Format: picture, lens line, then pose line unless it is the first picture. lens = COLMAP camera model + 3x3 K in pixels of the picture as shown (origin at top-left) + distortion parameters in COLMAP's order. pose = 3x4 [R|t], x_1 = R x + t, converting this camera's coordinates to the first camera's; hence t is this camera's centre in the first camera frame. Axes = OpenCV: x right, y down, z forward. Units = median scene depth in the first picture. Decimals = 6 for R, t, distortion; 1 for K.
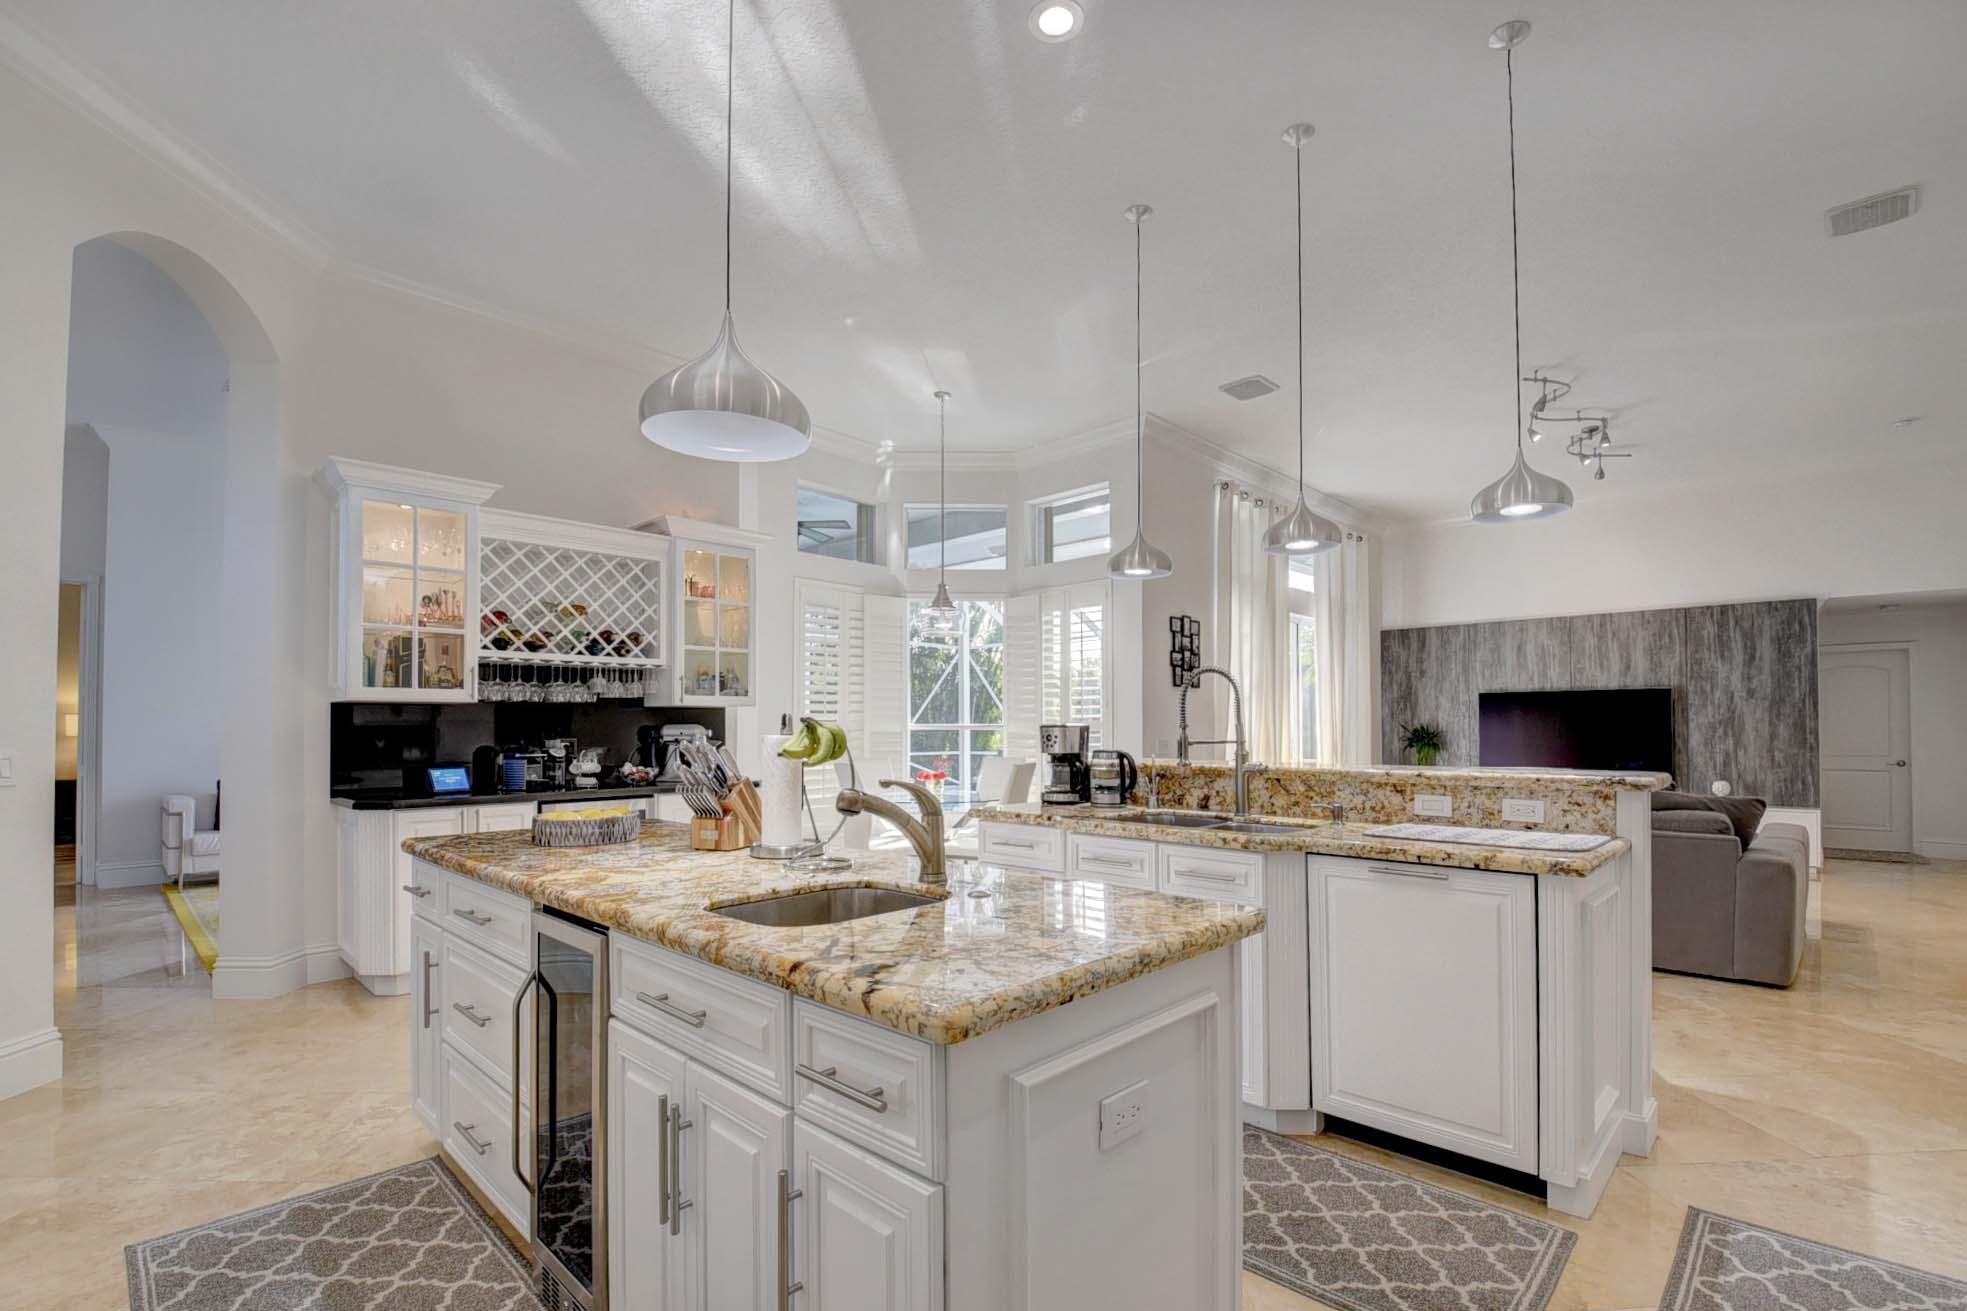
lens RADIAL K [[884.0, 0, 990.8], [0, 884.0, 711.9], [0, 0, 1]] dist [0.004149, -0.026670]
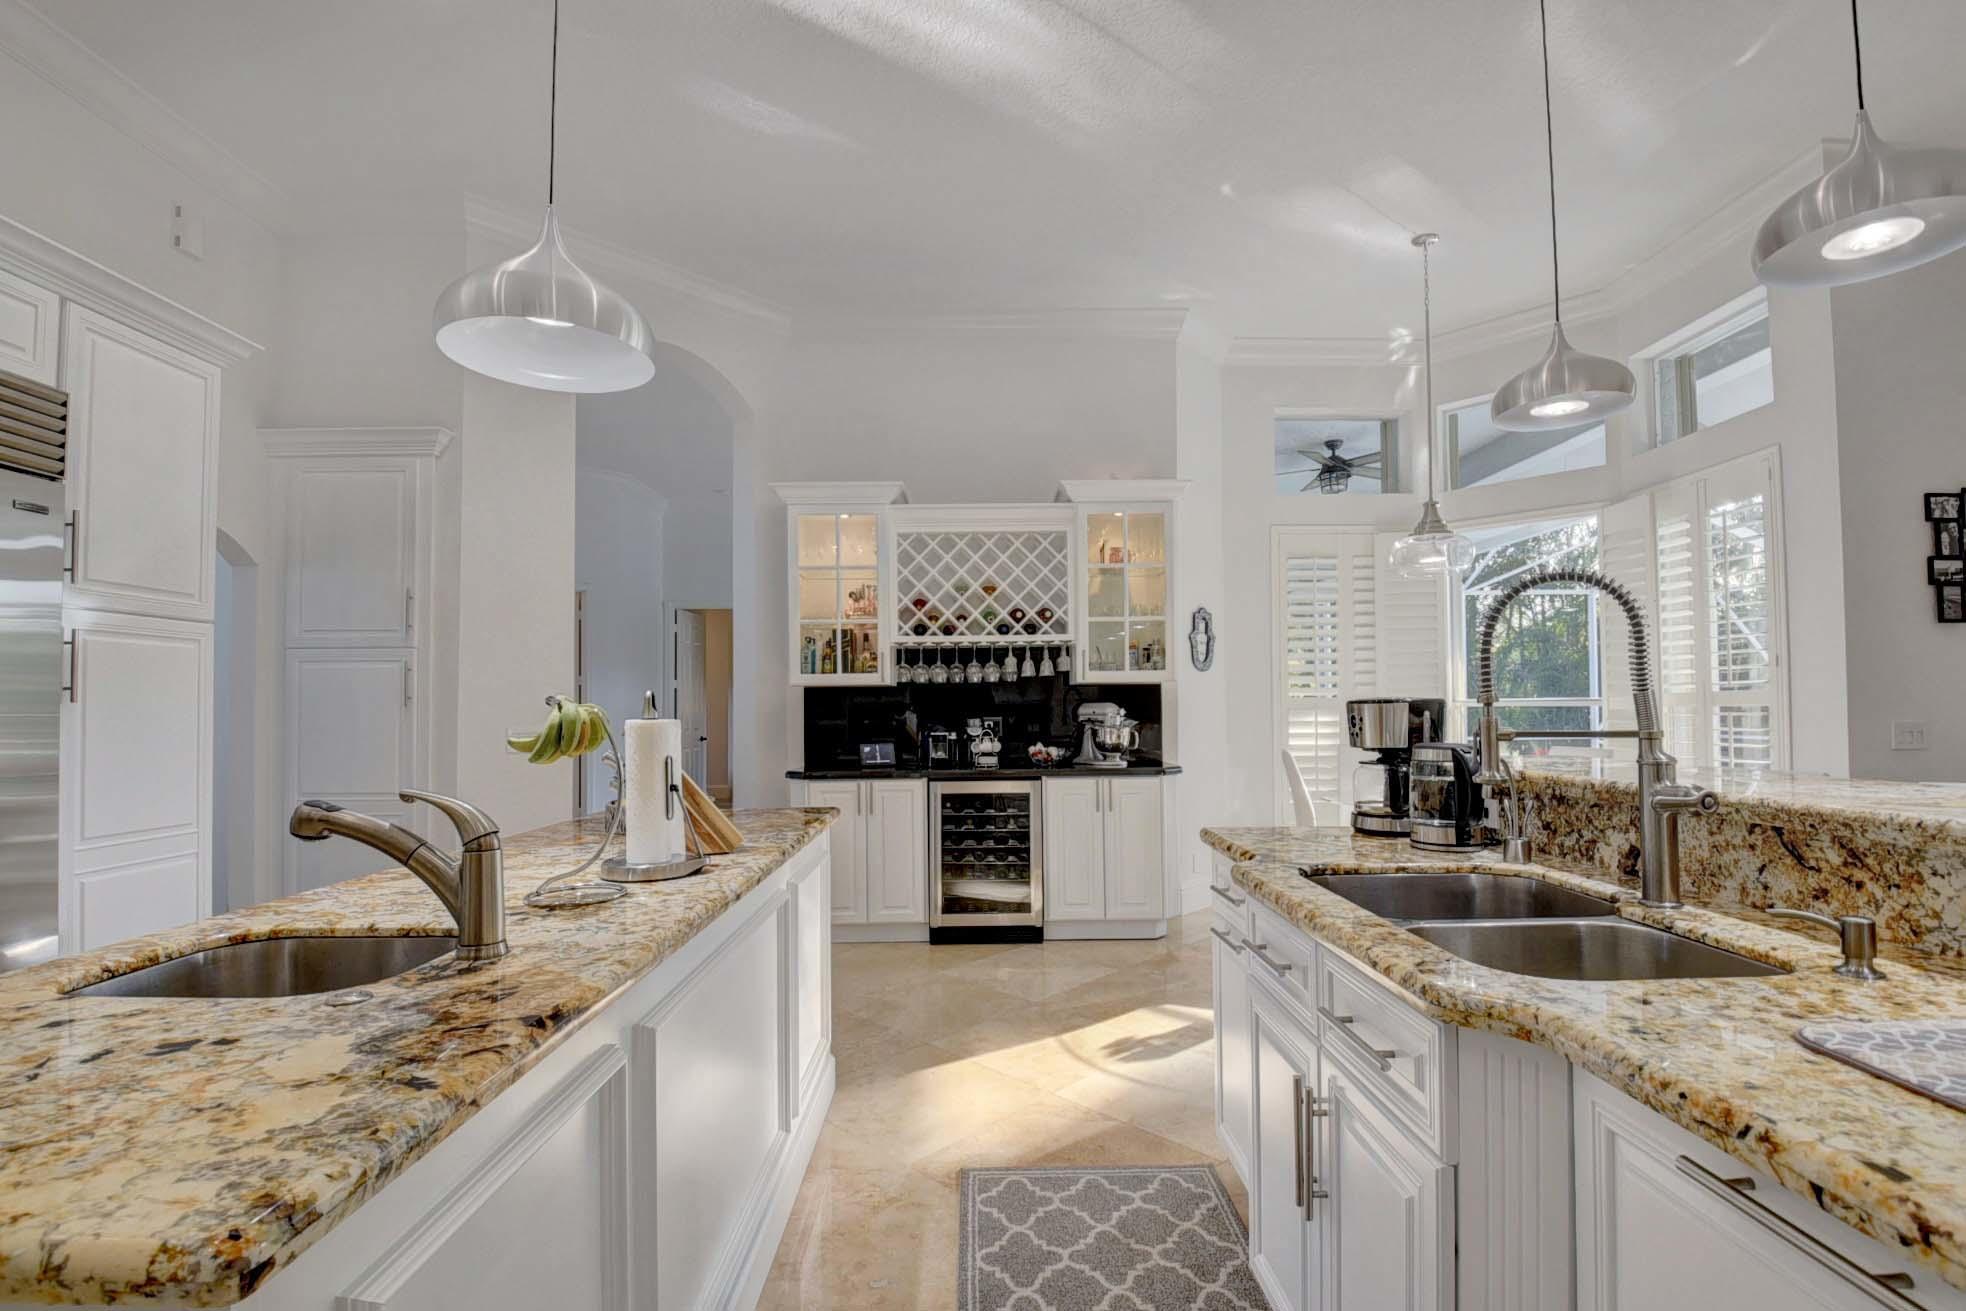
lens RADIAL K [[864.0, 0, 991.4], [0, 864.0, 690.4], [0, 0, 1]] dist [-0.011129, -0.012249]
pose [[0.680033, -0.018777, -0.732941, 0.261622], [0.021589, 0.999751, -0.005581, 0.004196], [0.732864, -0.012028, 0.680269, 0.329595]]
